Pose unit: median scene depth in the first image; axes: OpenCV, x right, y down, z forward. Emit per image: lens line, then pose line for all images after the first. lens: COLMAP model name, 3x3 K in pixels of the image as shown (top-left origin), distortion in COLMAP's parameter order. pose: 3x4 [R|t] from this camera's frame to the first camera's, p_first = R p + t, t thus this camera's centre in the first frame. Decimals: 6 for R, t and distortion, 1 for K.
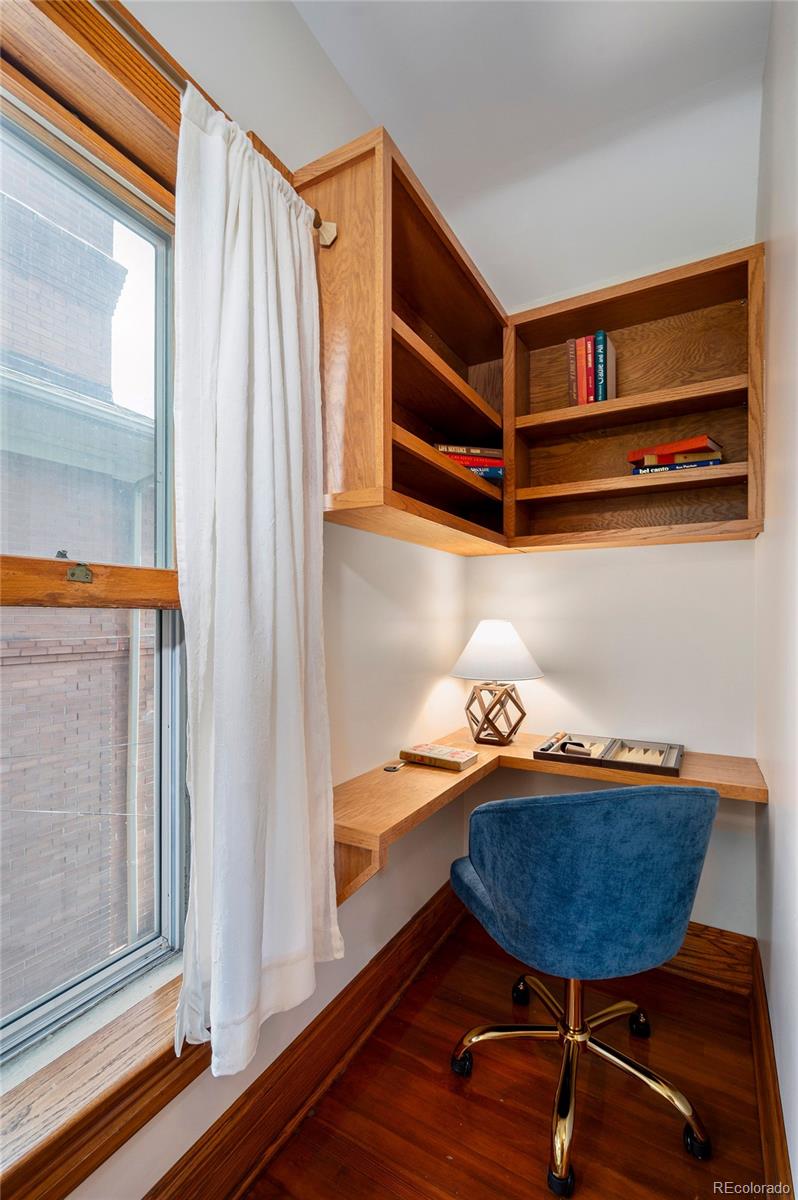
lens RADIAL K [[549.6, 0, 391.9], [0, 549.6, 618.7], [0, 0, 1]] dist [-0.001251, -0.000966]
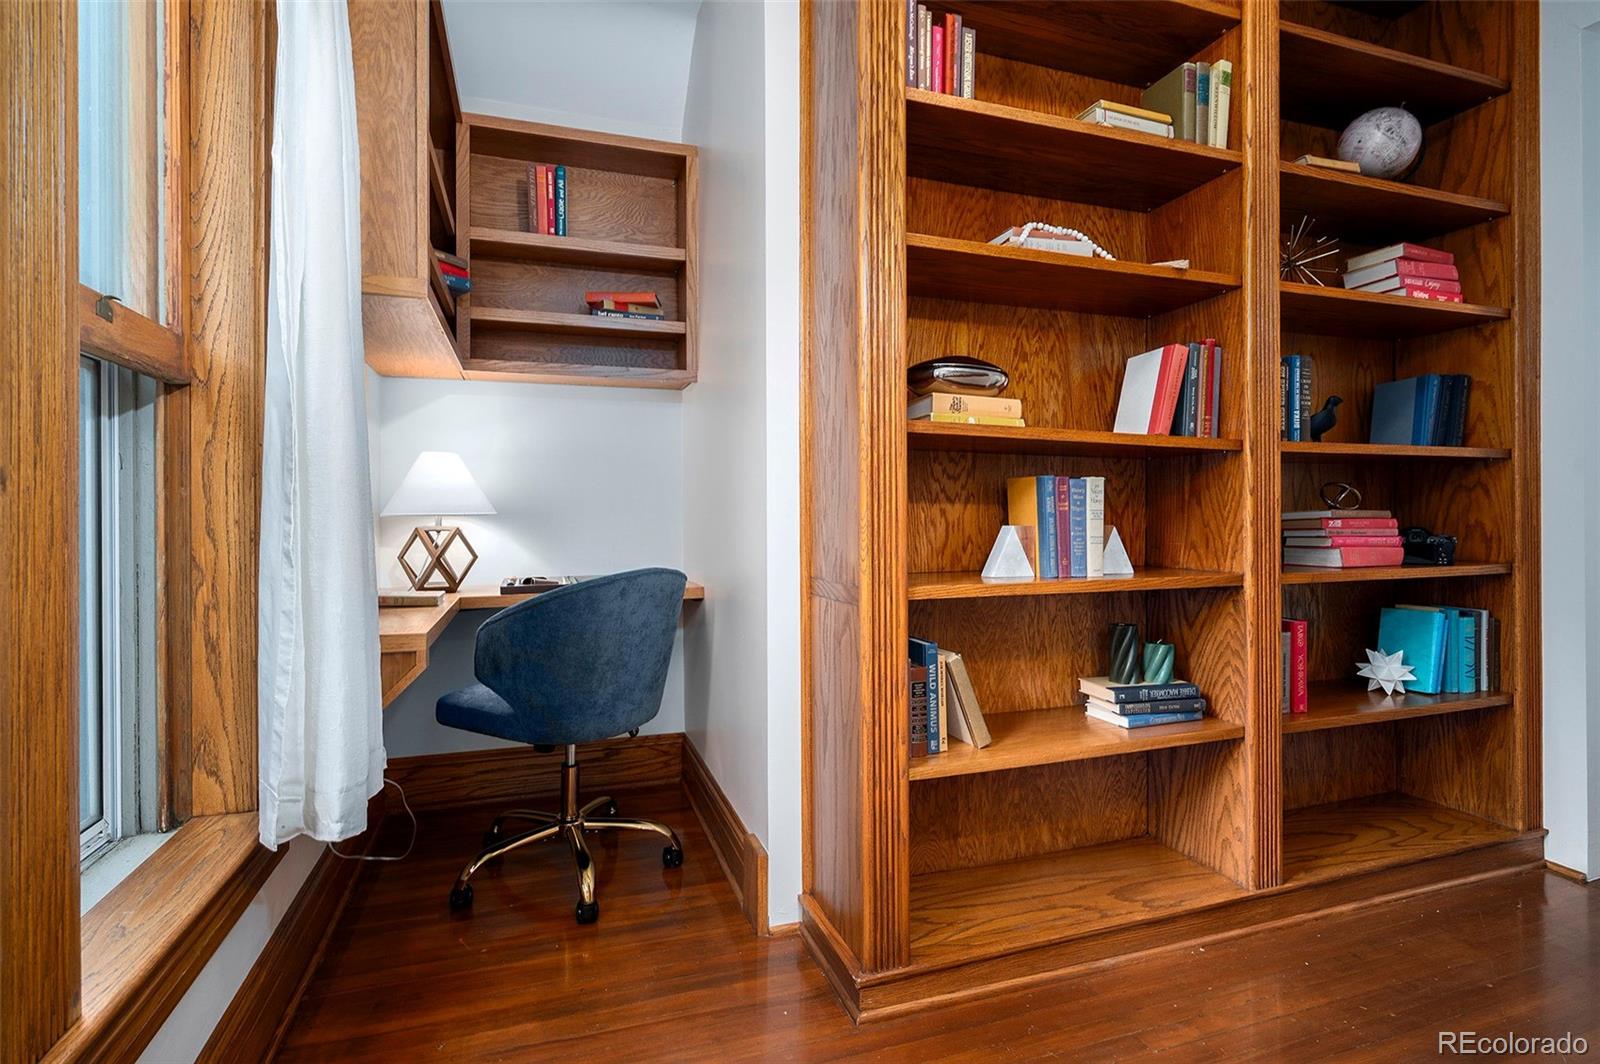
lens RADIAL K [[776.6, 0, 797.3], [0, 776.6, 521.4], [0, 0, 1]] dist [-0.003438, -0.000132]
pose [[0.664723, -0.007152, 0.747056, -0.438288], [0.003348, 0.999973, 0.006595, 0.132435], [-0.747083, -0.001882, 0.664729, -0.298414]]
